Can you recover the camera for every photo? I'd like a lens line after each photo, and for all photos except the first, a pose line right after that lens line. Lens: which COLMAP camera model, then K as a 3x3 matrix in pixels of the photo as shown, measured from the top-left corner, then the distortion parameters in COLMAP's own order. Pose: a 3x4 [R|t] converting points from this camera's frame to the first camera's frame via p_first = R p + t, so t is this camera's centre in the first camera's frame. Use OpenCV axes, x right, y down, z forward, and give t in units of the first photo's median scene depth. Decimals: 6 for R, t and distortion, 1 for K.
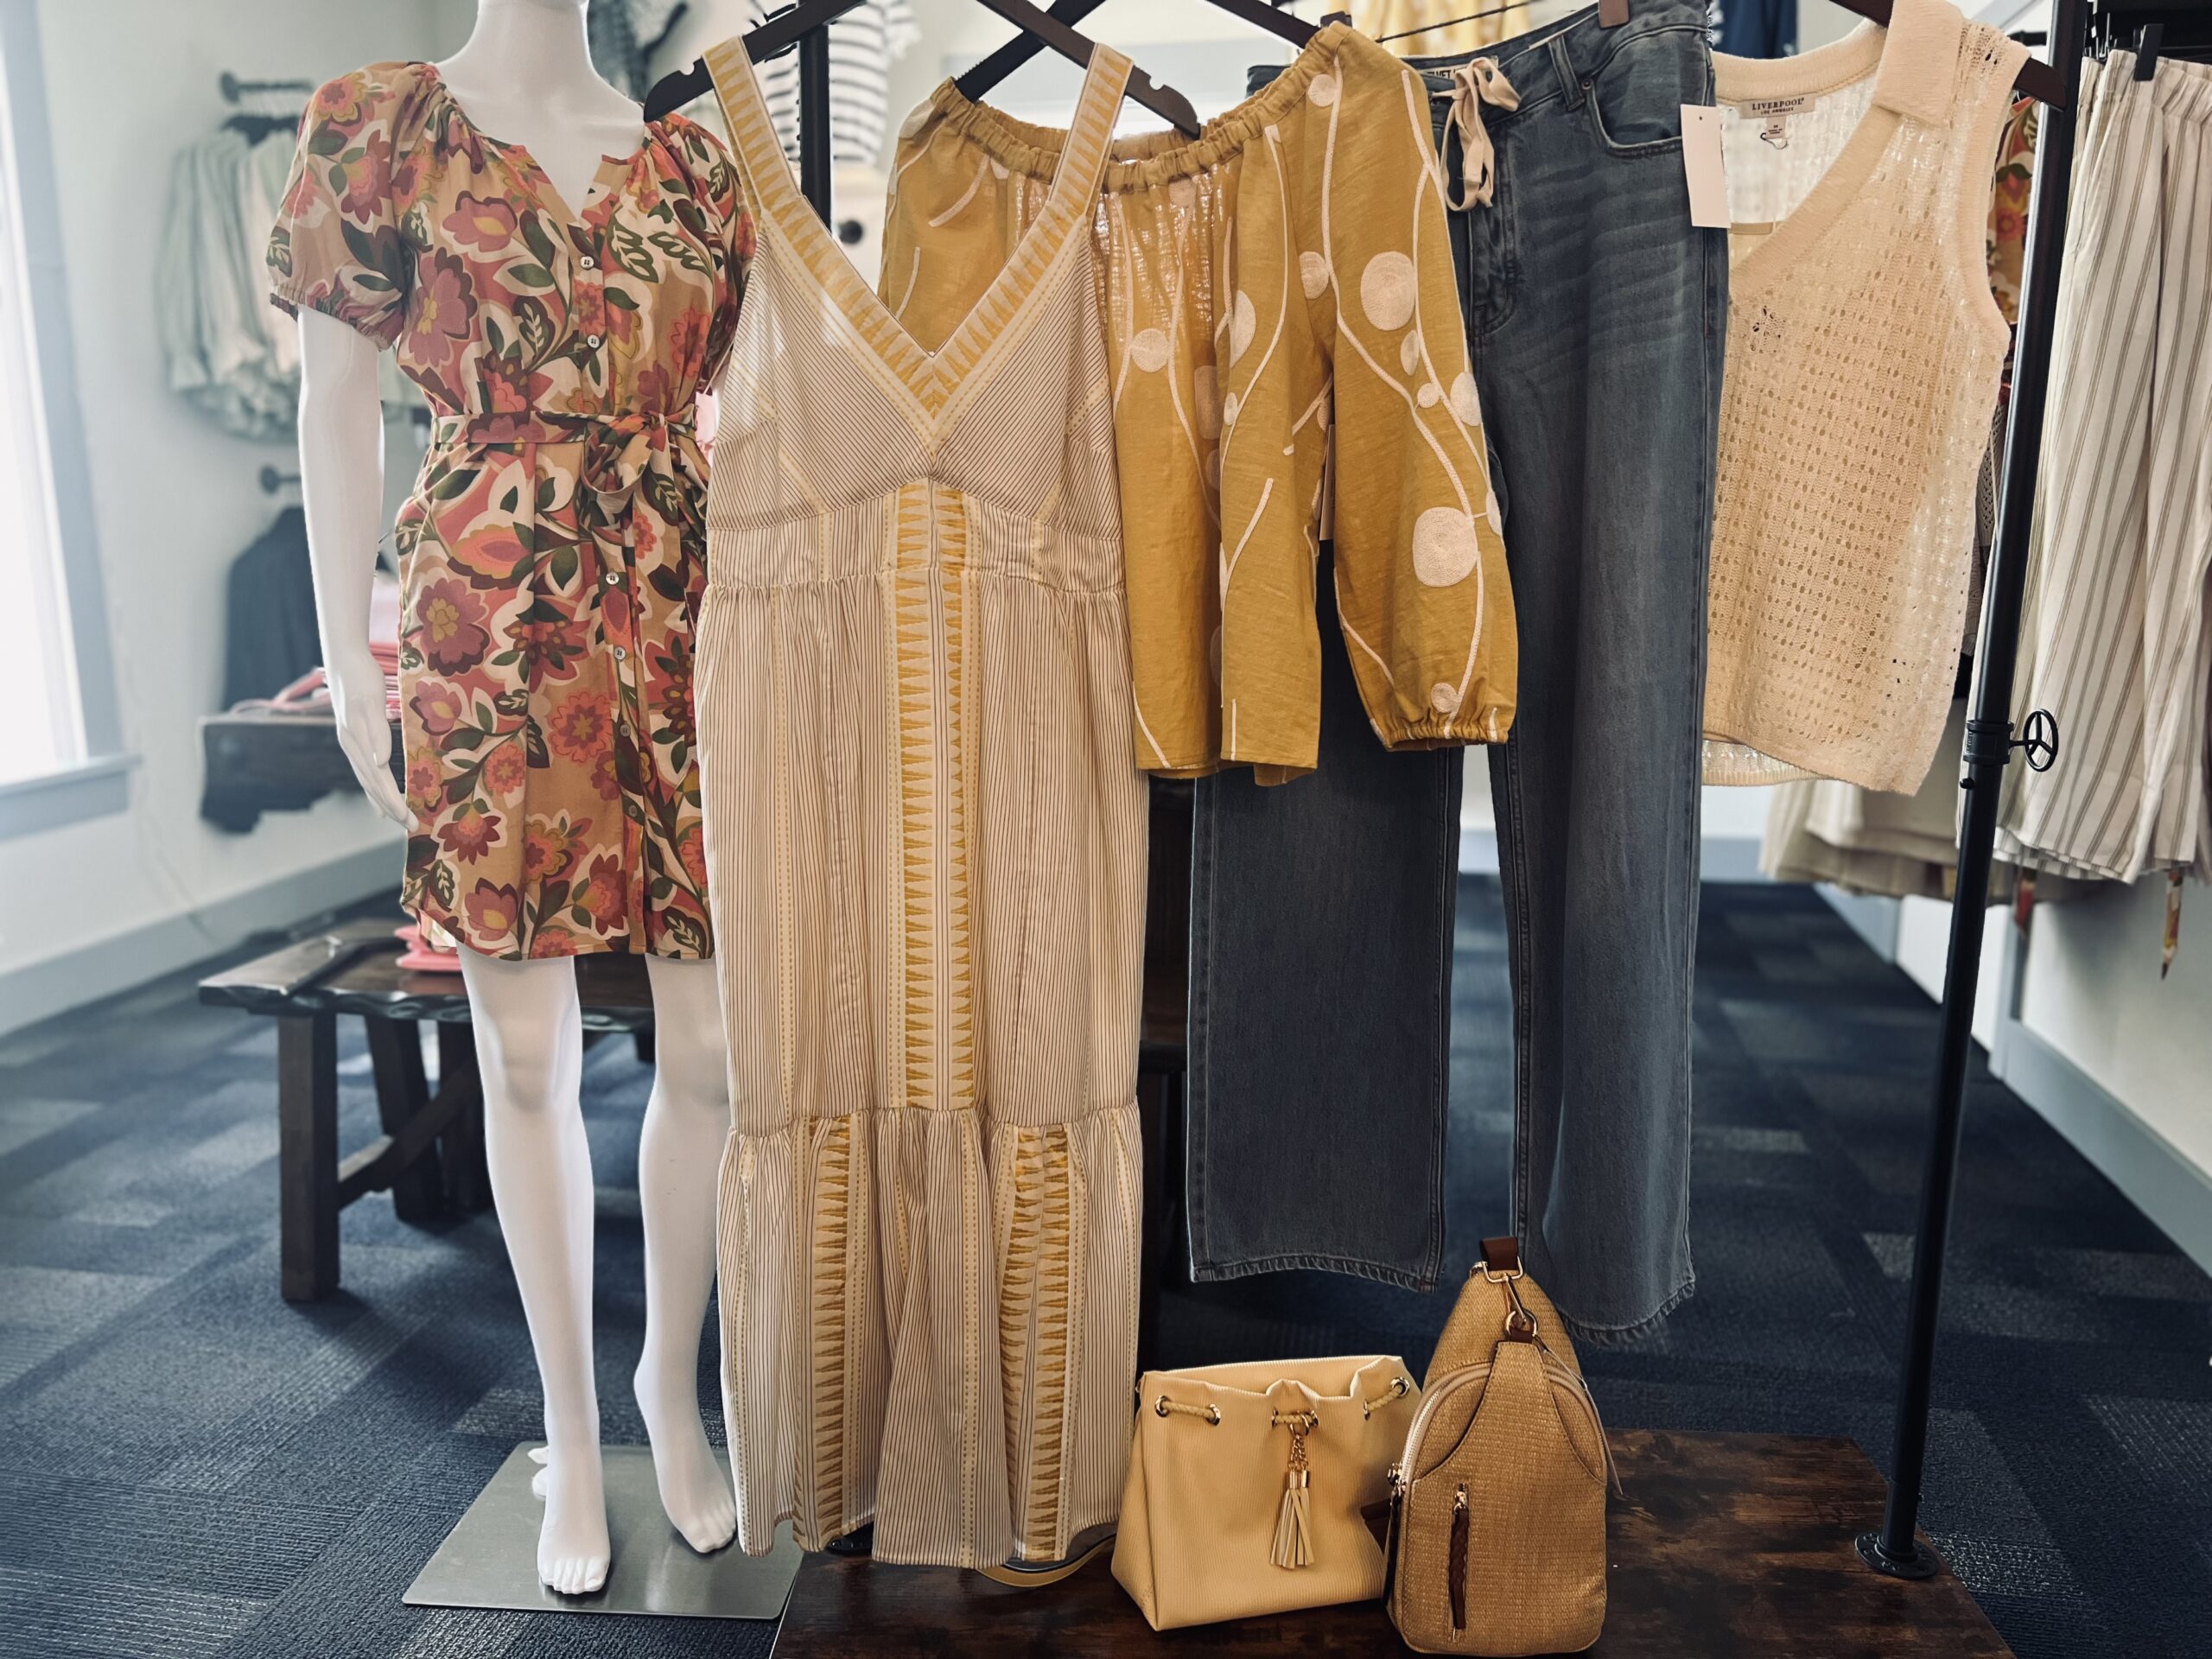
lens RADIAL K [[1653.0, 0, 1114.2], [0, 1653.0, 819.0], [0, 0, 1]] dist [0.046692, -0.051518]
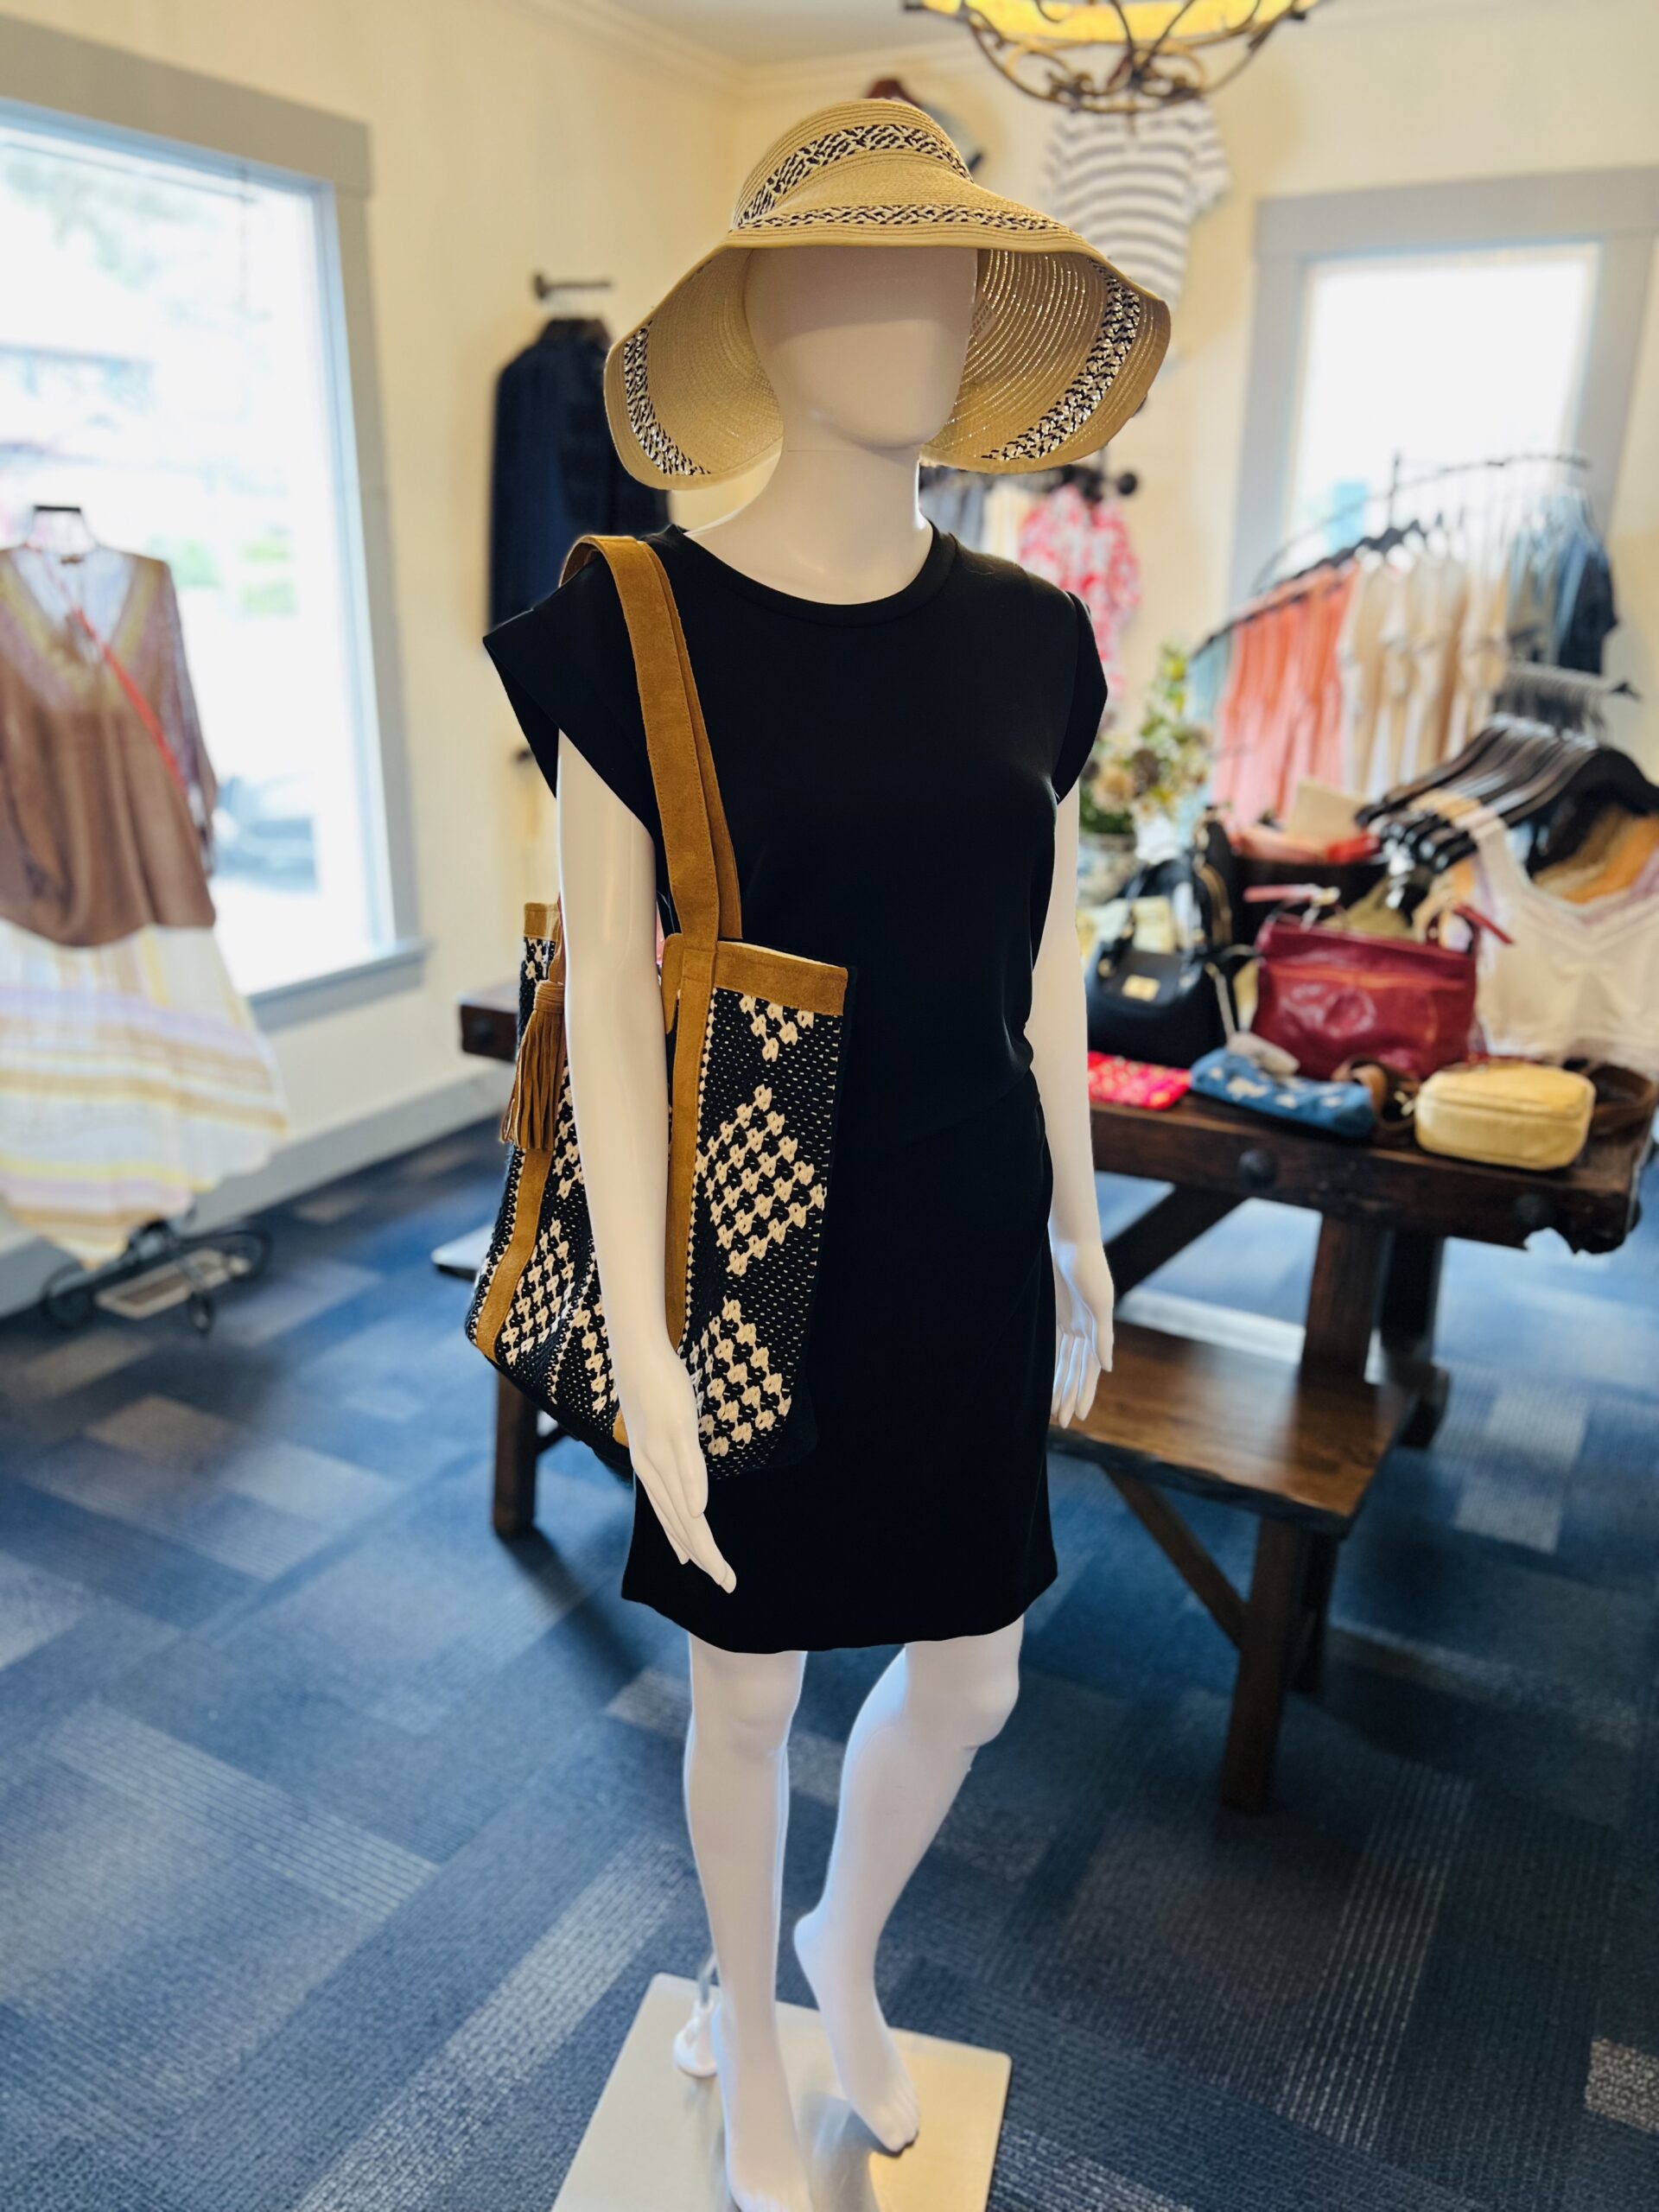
lens RADIAL K [[1653.0, 0, 837.6], [0, 1653.0, 1120.7], [0, 0, 1]] dist [0.046692, -0.051518]
pose [[0.946340, 0.119492, -0.300271, 0.030426], [-0.076951, 0.985725, 0.149747, -0.175452], [0.313878, -0.118605, 0.942026, 0.043268]]
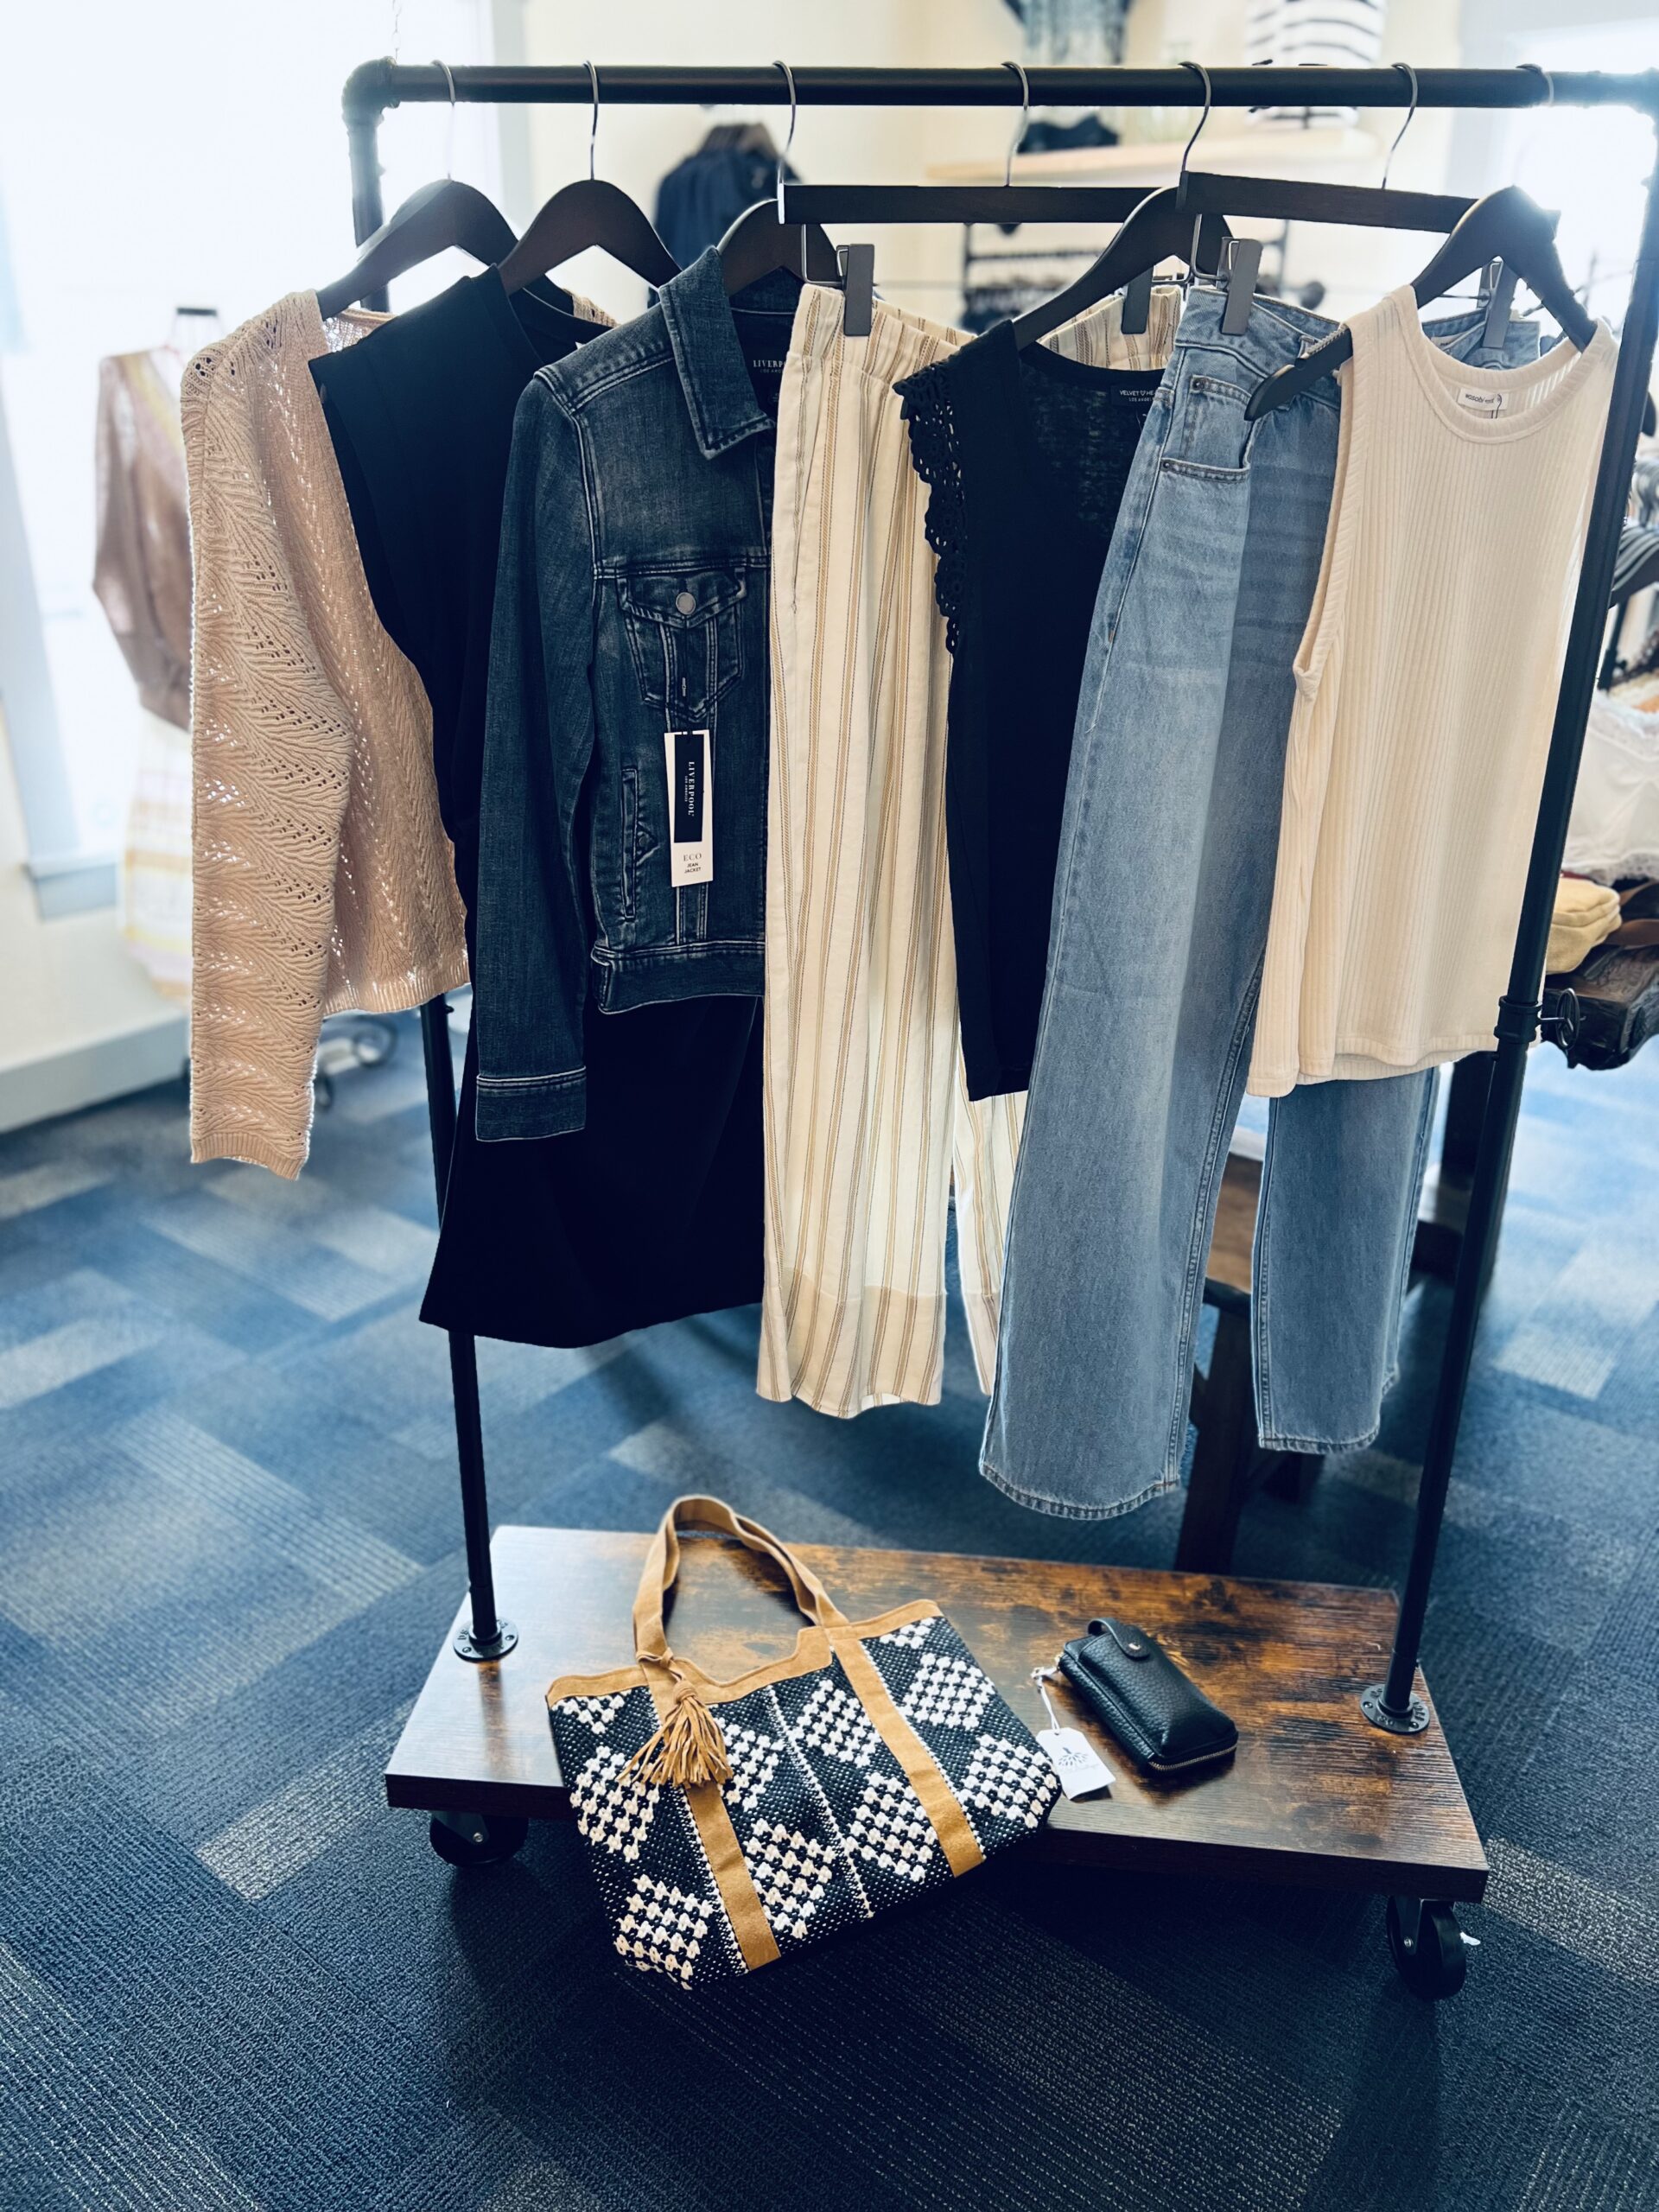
lens RADIAL K [[1653.0, 0, 839.1], [0, 1653.0, 1109.9], [0, 0, 1]] dist [0.046692, -0.051518]
pose [[0.884646, 0.193517, -0.424208, 0.176449], [-0.101629, 0.967958, 0.229628, -0.139808], [0.455052, -0.160027, 0.875967, 0.070700]]
